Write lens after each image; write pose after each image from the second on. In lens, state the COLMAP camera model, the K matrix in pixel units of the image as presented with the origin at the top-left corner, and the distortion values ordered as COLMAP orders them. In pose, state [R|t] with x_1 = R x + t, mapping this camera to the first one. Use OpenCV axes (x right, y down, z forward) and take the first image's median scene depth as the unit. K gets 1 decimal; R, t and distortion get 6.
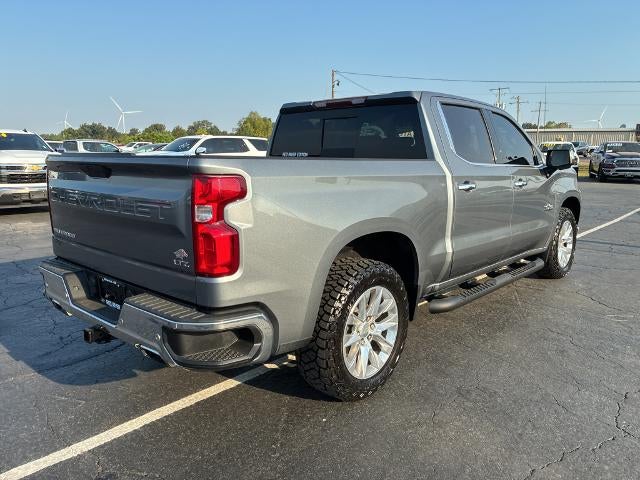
lens RADIAL K [[479.6, 0, 320.0], [0, 479.6, 240.0], [0, 0, 1]] dist [0.045026, -0.064750]
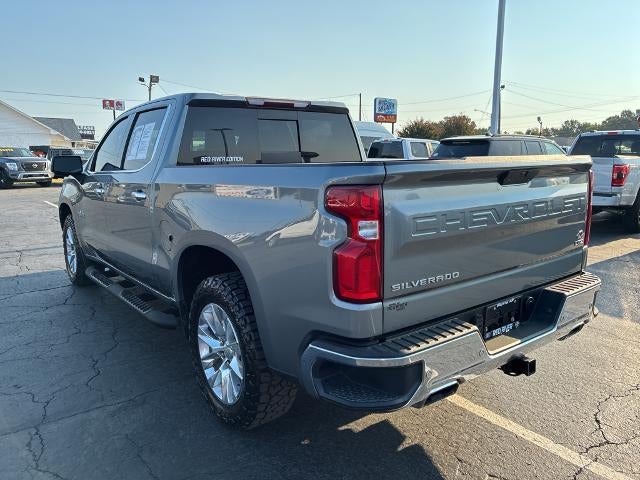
lens RADIAL K [[479.6, 0, 320.0], [0, 479.6, 240.0], [0, 0, 1]] dist [0.045026, -0.064750]
pose [[0.177015, -0.176291, 0.968291, -1.262215], [0.187450, 0.971858, 0.142672, -0.203362], [-0.966193, 0.156251, 0.205079, 1.081922]]
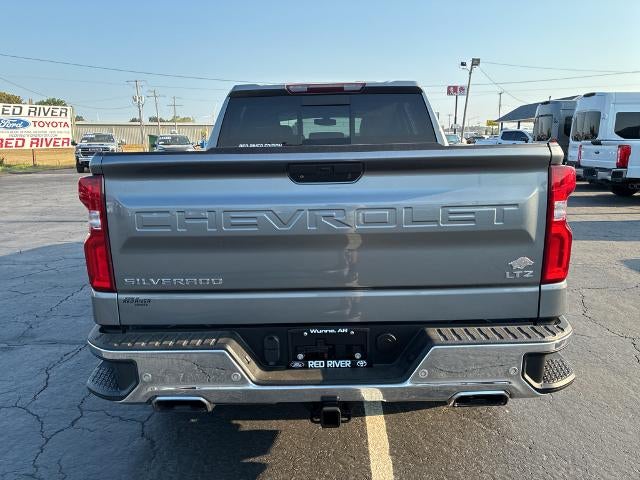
lens RADIAL K [[479.9, 0, 329.3], [0, 479.9, 240.3], [0, 0, 1]] dist [0.044343, -0.064740]
pose [[0.739765, -0.147945, 0.656400, -0.831827], [0.138521, 0.988118, 0.066596, -0.086071], [-0.658453, 0.041660, 0.751468, 0.457439]]
